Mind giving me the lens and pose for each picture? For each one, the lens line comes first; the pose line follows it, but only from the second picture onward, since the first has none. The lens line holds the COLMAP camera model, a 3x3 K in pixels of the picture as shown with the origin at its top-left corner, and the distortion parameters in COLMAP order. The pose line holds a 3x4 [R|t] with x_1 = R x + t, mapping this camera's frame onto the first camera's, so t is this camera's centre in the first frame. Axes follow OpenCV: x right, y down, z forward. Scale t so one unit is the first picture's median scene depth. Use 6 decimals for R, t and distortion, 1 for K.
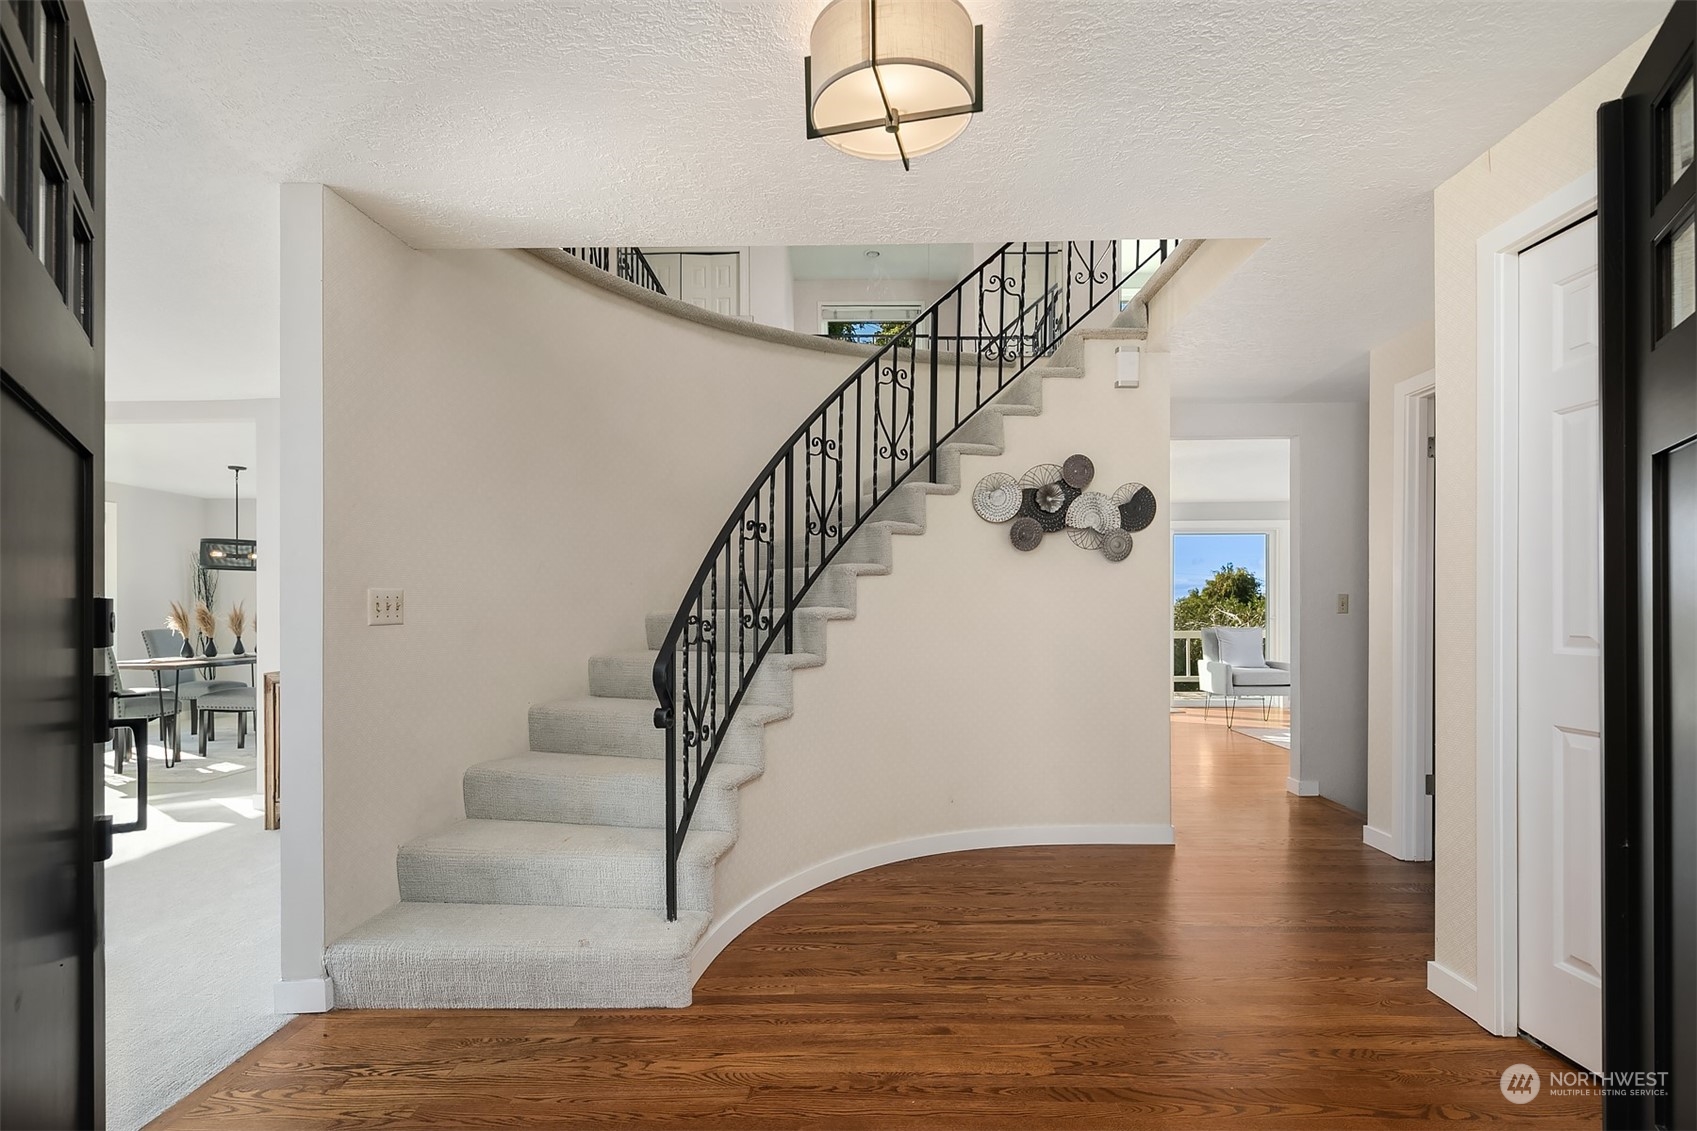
lens RADIAL K [[825.4, 0, 858.3], [0, 825.4, 606.5], [0, 0, 1]] dist [0.002110, -0.003784]
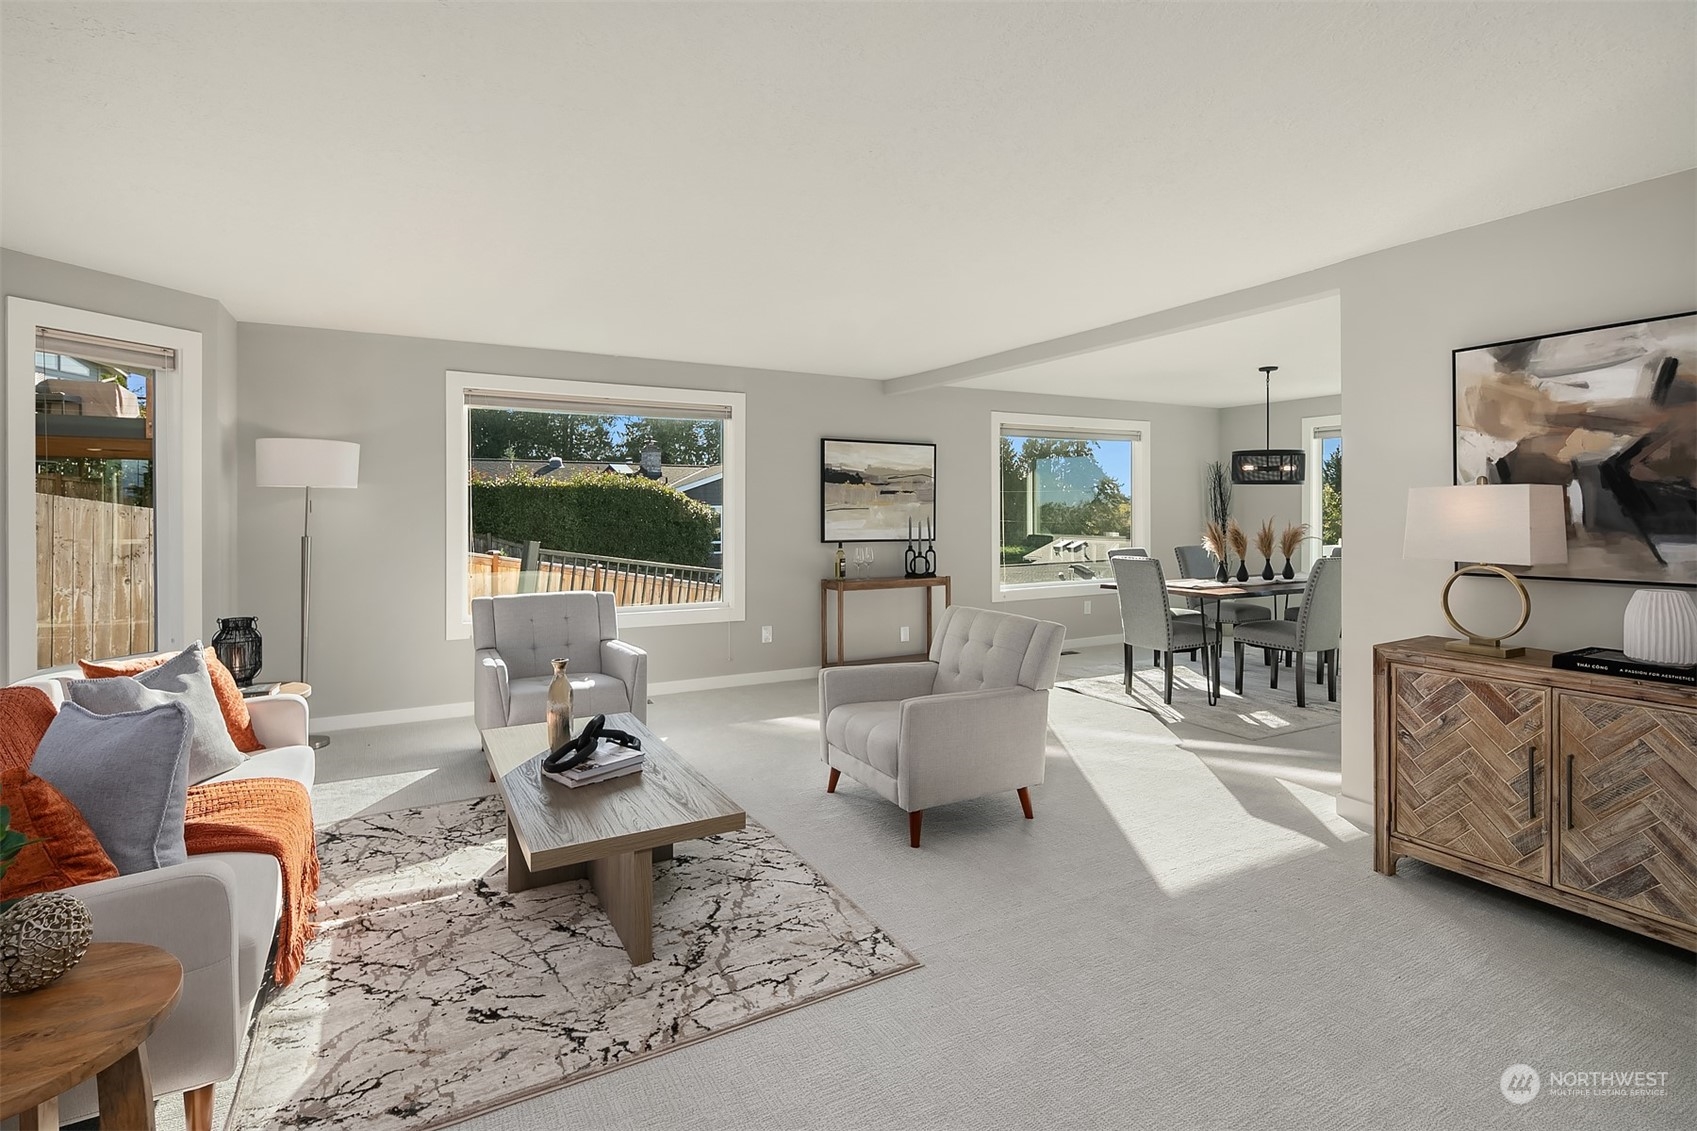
lens RADIAL K [[825.4, 0, 842.5], [0, 825.4, 506.6], [0, 0, 1]] dist [0.002110, -0.003784]
pose [[0.493053, -0.000920, -0.869999, -0.211128], [0.005497, 0.999983, 0.002058, -0.024983], [0.869982, -0.005797, 0.493049, 0.169744]]
